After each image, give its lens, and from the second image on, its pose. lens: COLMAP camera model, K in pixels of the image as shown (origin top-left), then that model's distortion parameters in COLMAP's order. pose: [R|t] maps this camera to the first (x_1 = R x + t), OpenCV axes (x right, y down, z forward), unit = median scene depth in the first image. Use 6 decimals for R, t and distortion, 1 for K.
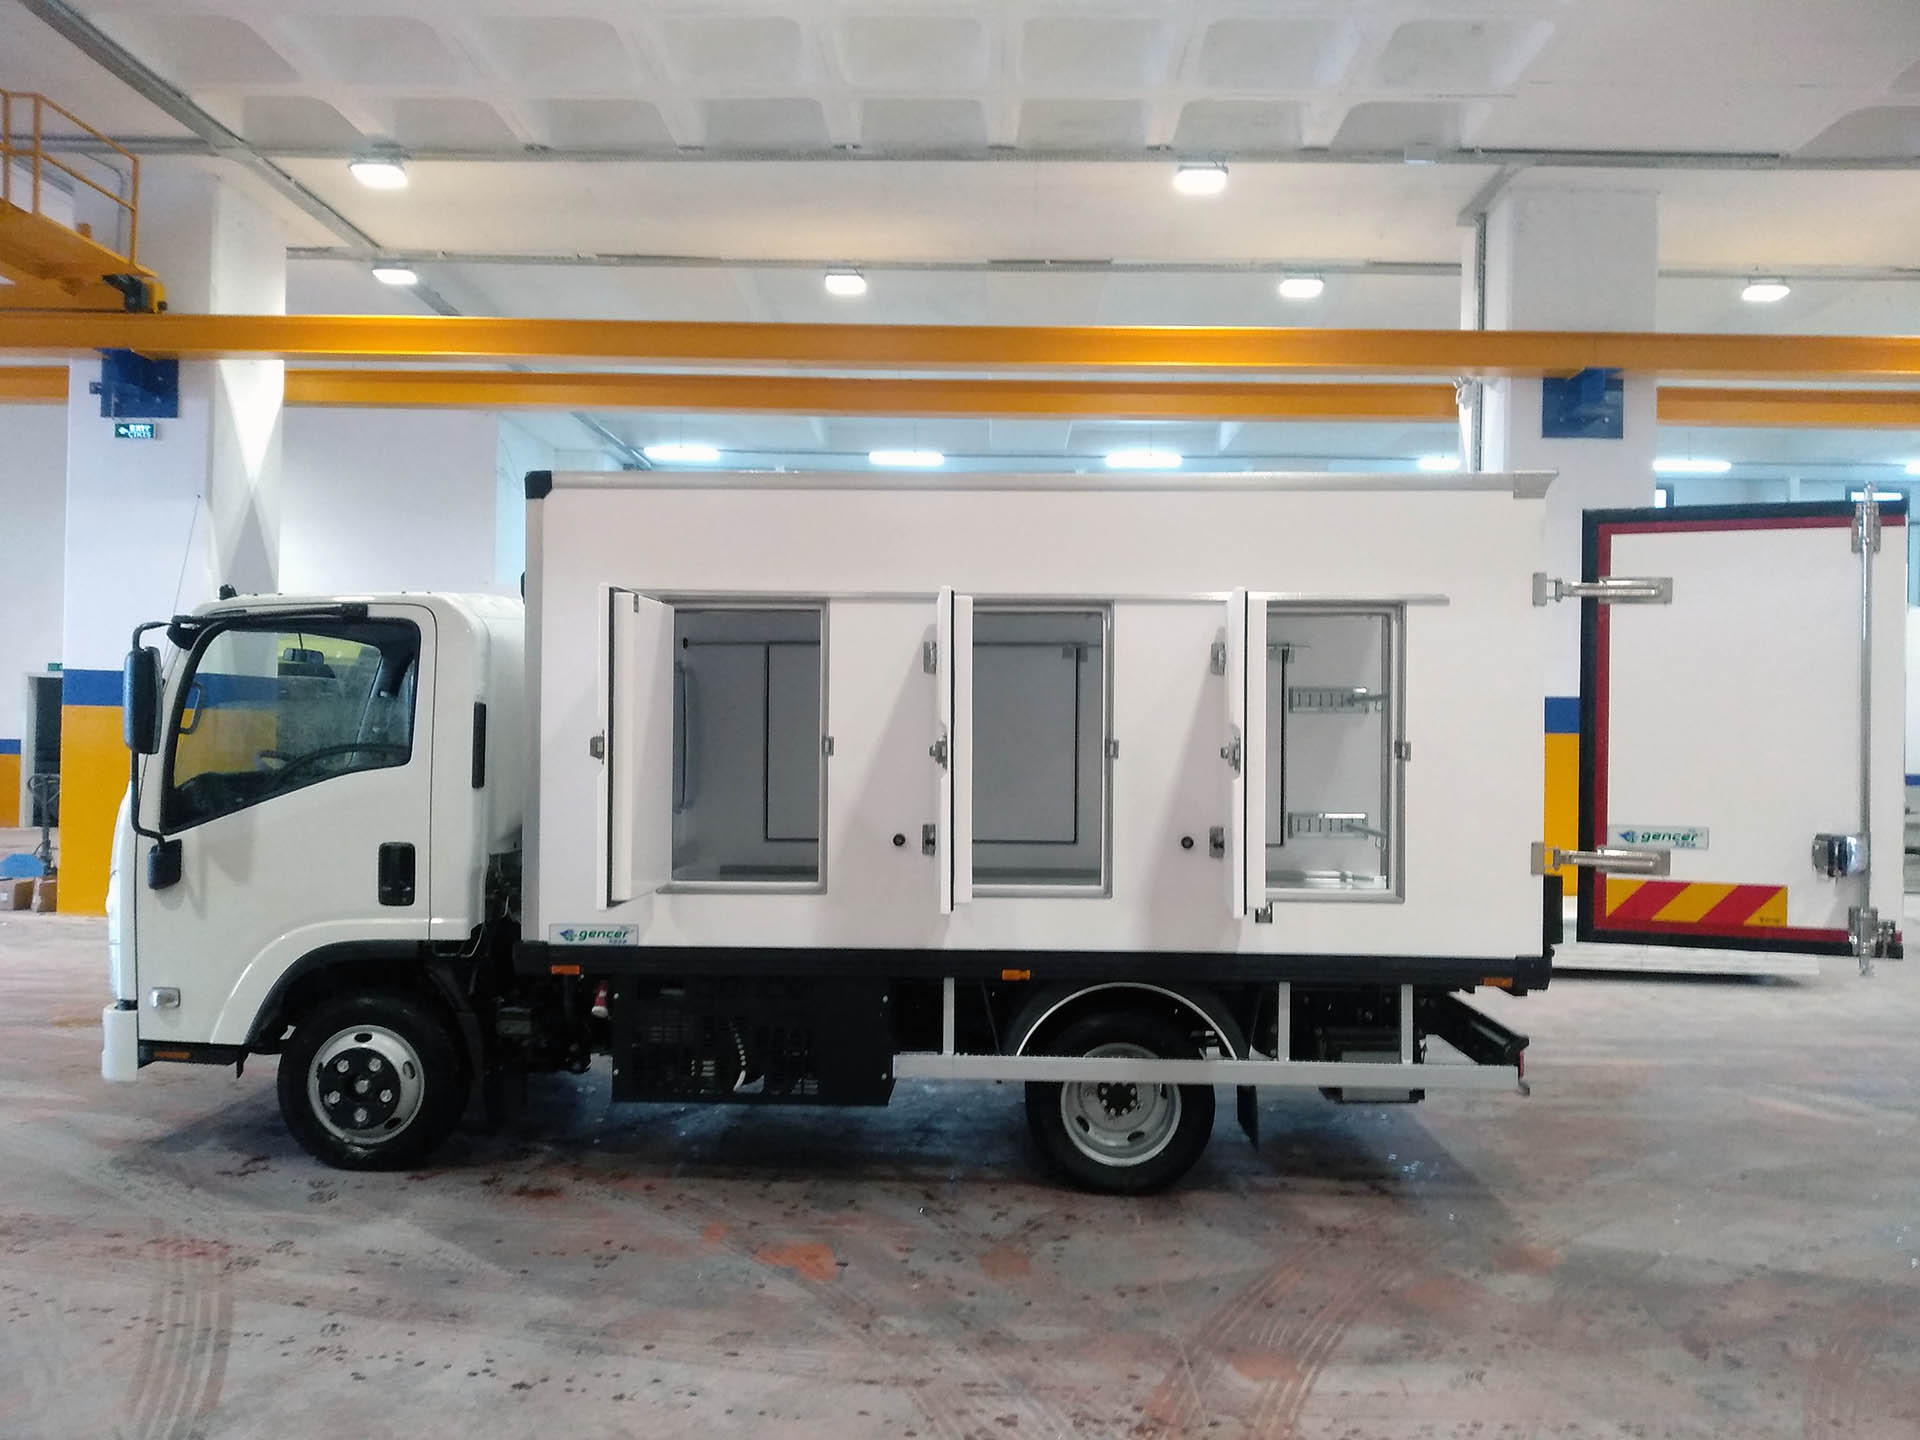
lens RADIAL K [[1447.4, 0, 965.0], [0, 1447.4, 720.1], [0, 0, 1]] dist [0.007505, 0.007660]
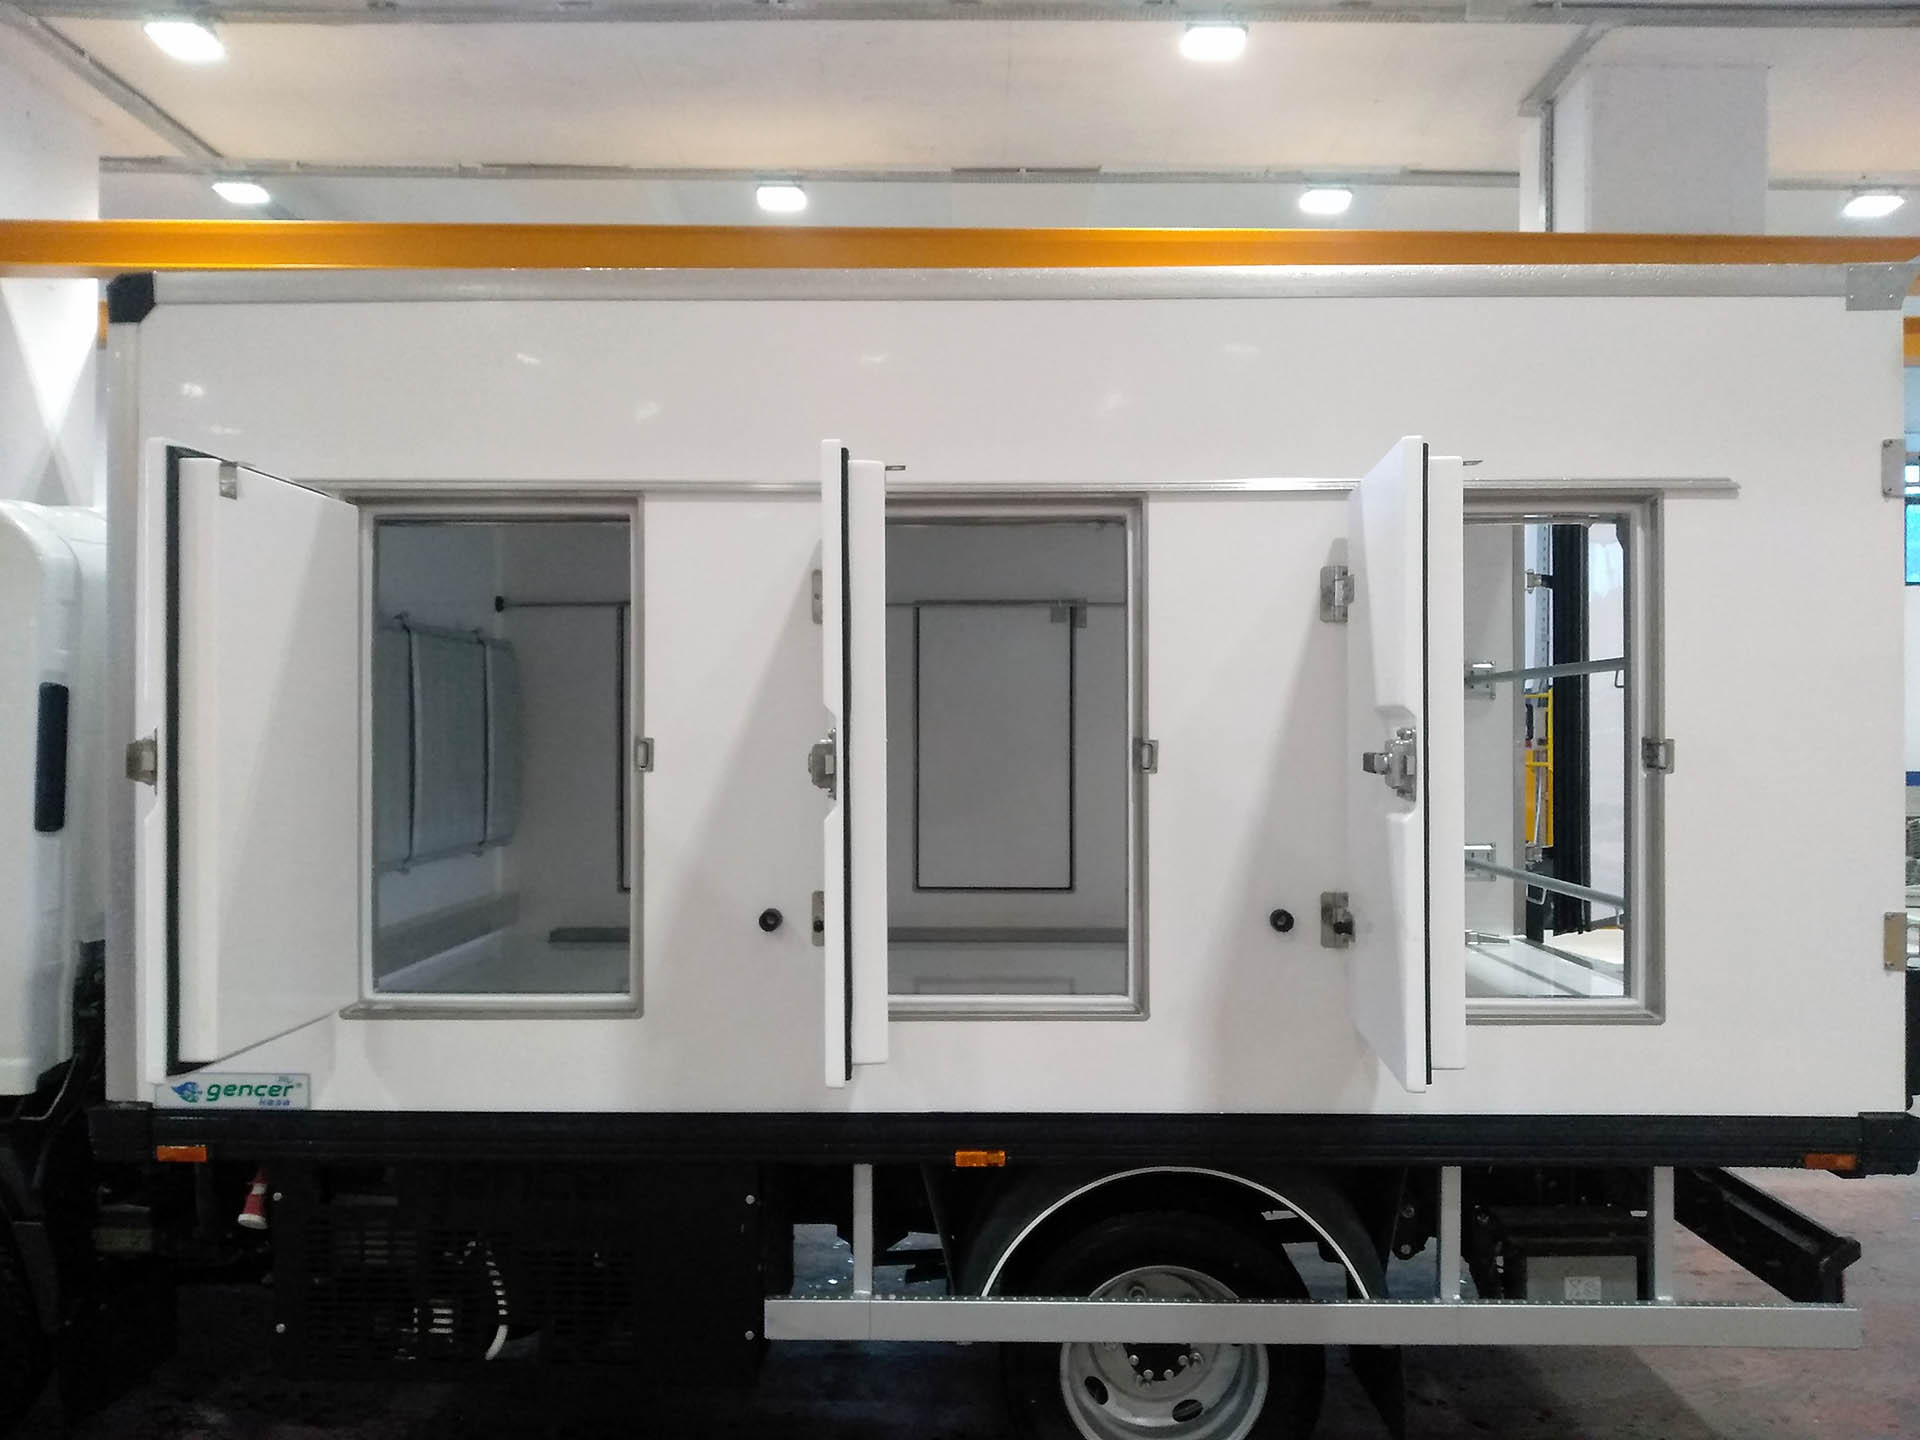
lens RADIAL K [[1447.4, 0, 914.3], [0, 1447.4, 722.0], [0, 0, 1]] dist [0.007505, 0.007660]
pose [[0.999772, -0.008112, -0.019766, 0.021490], [0.008107, 0.999967, -0.000341, 0.006044], [0.019768, 0.000180, 0.999805, 0.419412]]
